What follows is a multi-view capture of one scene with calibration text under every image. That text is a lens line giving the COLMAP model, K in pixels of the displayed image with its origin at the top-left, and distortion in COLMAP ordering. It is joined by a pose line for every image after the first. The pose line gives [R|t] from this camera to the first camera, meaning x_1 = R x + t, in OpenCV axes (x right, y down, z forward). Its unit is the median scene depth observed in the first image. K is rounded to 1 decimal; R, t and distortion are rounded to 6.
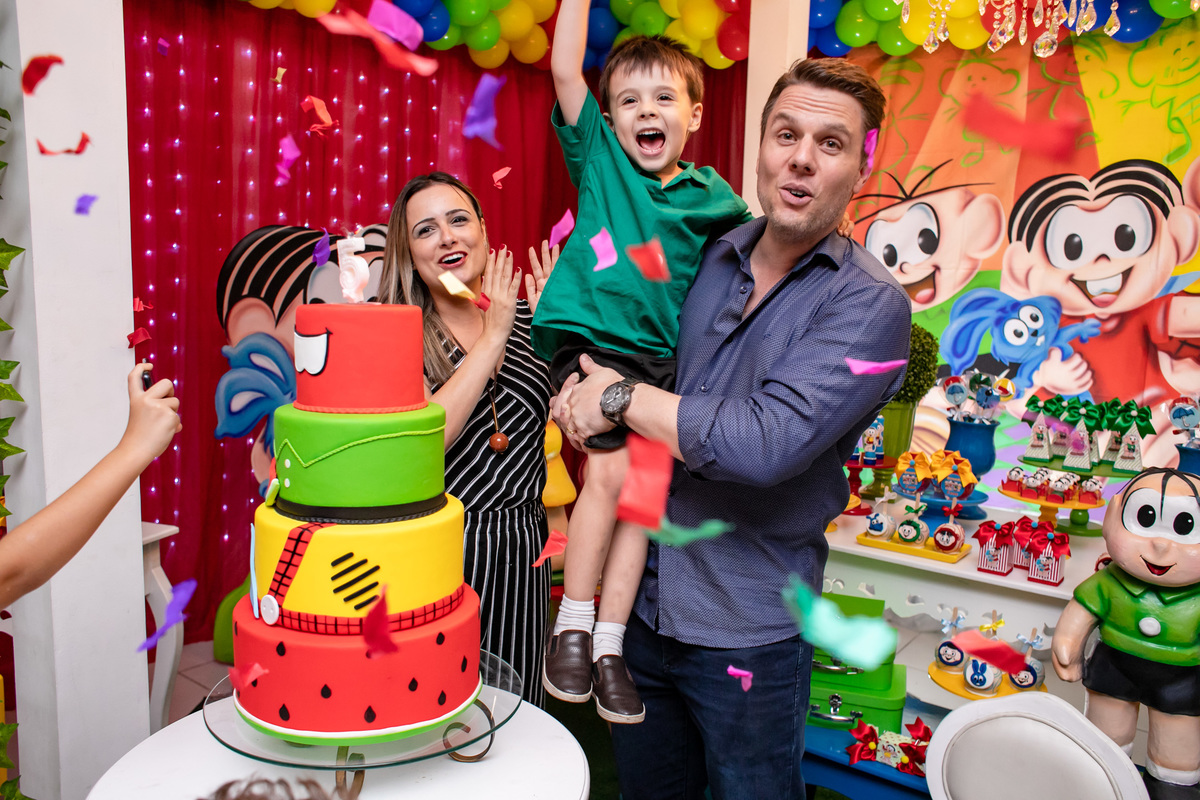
lens RADIAL K [[963.4, 0, 590.8], [0, 963.4, 399.4], [0, 0, 1]] dist [-0.079832, 0.098107]
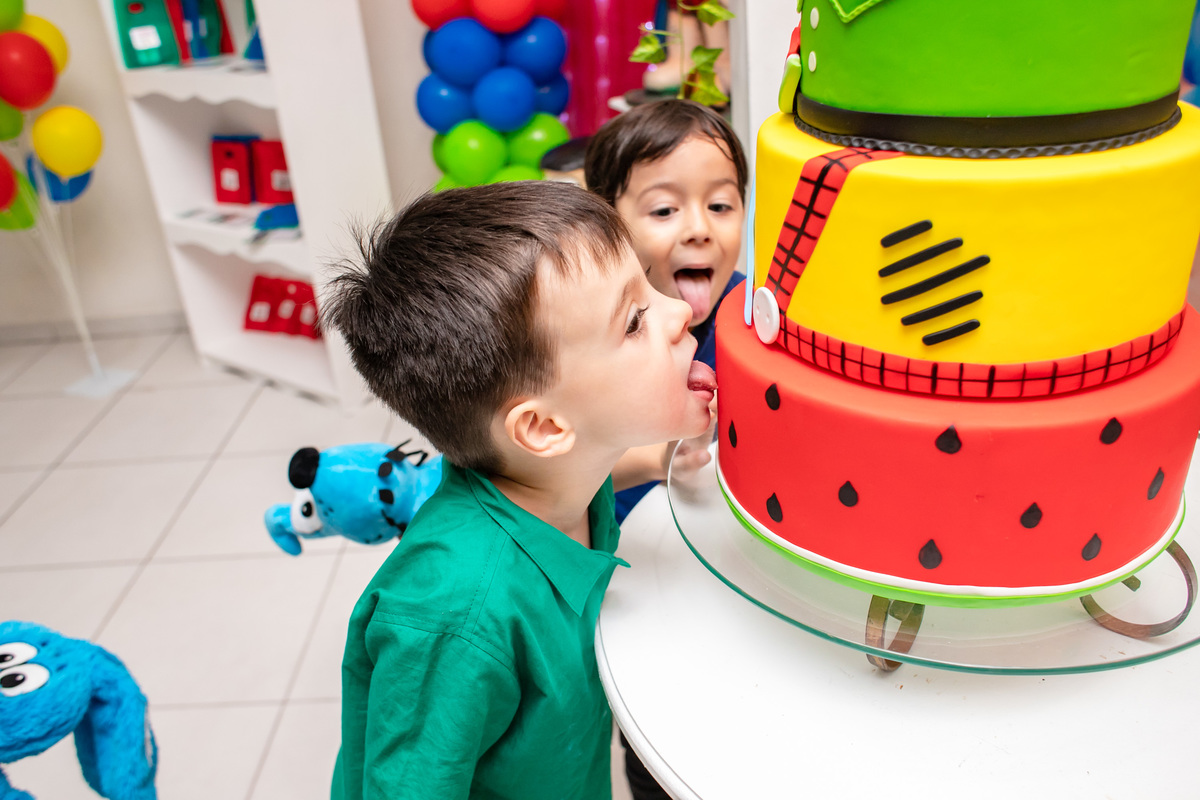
lens RADIAL K [[963.4, 0, 607.2], [0, 963.4, 404.5], [0, 0, 1]] dist [-0.079832, 0.098107]
pose [[0.805798, 0.195851, -0.558867, -0.104239], [0.020483, 0.933946, 0.356828, 0.077440], [0.591837, -0.298979, 0.748559, 0.546264]]
